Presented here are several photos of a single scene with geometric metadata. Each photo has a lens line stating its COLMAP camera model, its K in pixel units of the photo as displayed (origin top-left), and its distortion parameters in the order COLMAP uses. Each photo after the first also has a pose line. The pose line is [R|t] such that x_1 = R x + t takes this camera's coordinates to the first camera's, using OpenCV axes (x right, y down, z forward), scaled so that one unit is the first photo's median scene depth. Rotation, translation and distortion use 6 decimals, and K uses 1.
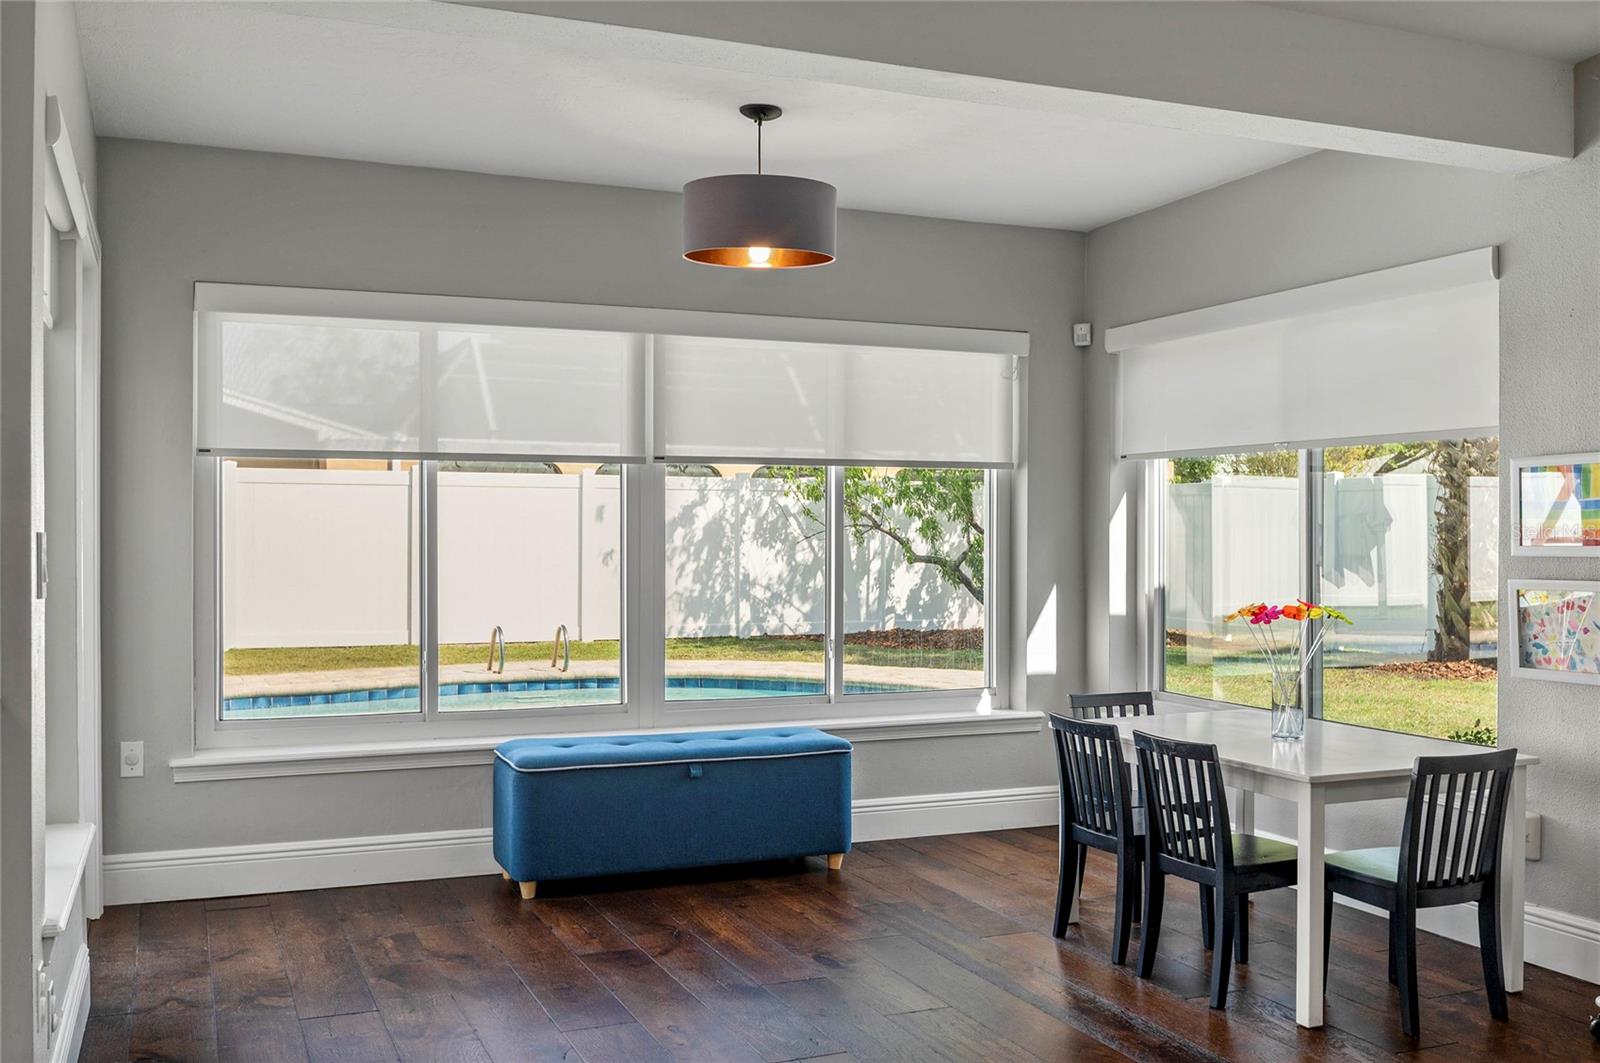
lens RADIAL K [[1485.7, 0, 791.8], [0, 1485.7, 536.8], [0, 0, 1]] dist [-0.008371, -0.009321]
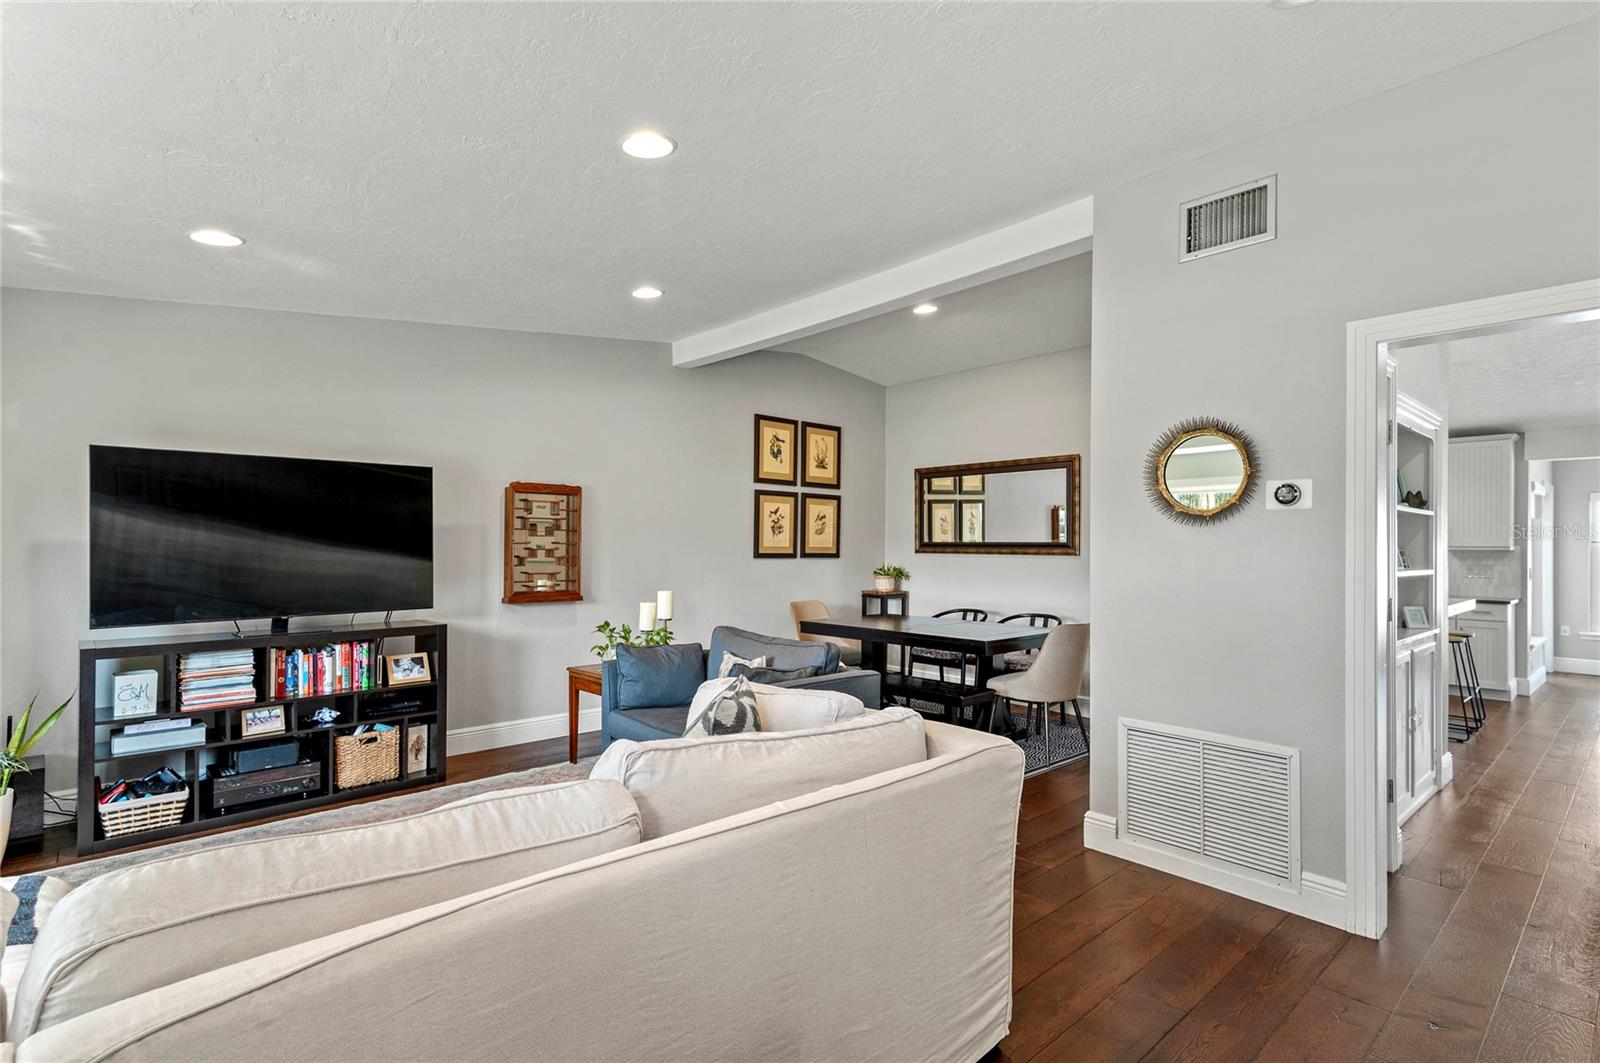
lens RADIAL K [[764.1, 0, 797.1], [0, 764.1, 535.3], [0, 0, 1]] dist [0.016259, -0.000563]
pose [[0.323648, -0.010415, -0.946120, 0.670082], [-0.012023, 0.999813, -0.015119, -0.024762], [0.946101, 0.016268, 0.323462, -1.255115]]
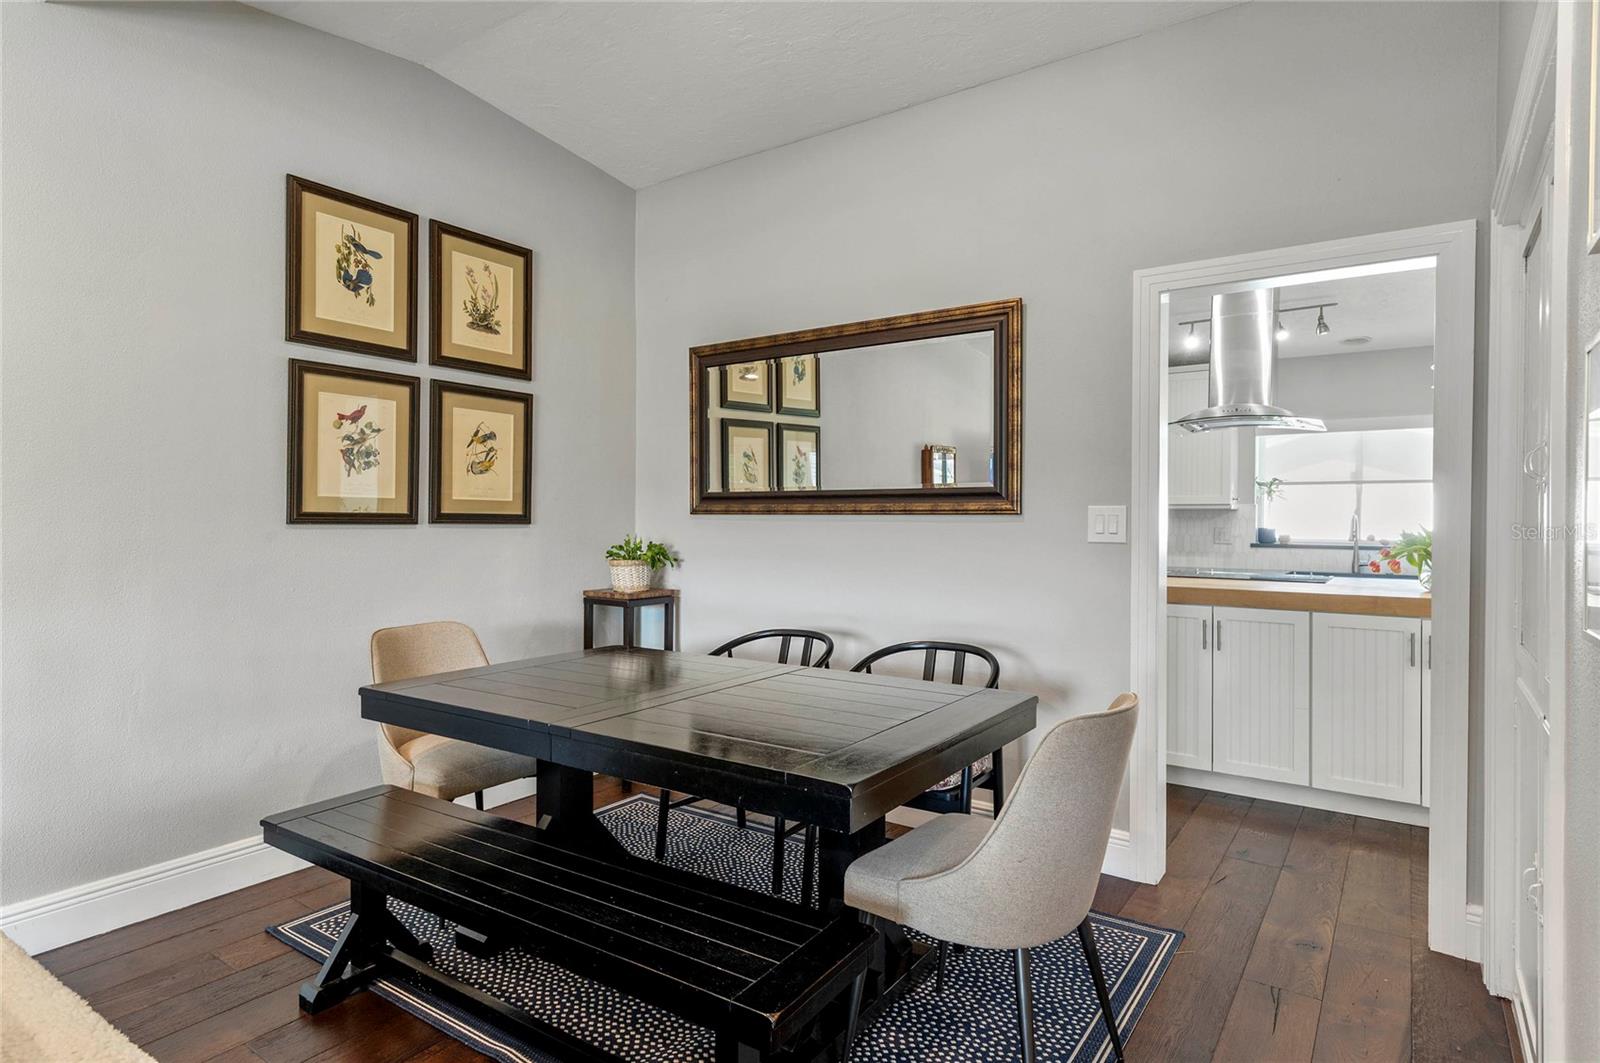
lens RADIAL K [[879.9, 0, 805.6], [0, 879.9, 510.7], [0, 0, 1]] dist [0.003171, -0.000778]
pose [[0.534906, -0.005783, -0.844892, 0.127199], [-0.008057, 0.999896, -0.011945, -0.009437], [0.844873, 0.013196, 0.534804, -0.921984]]
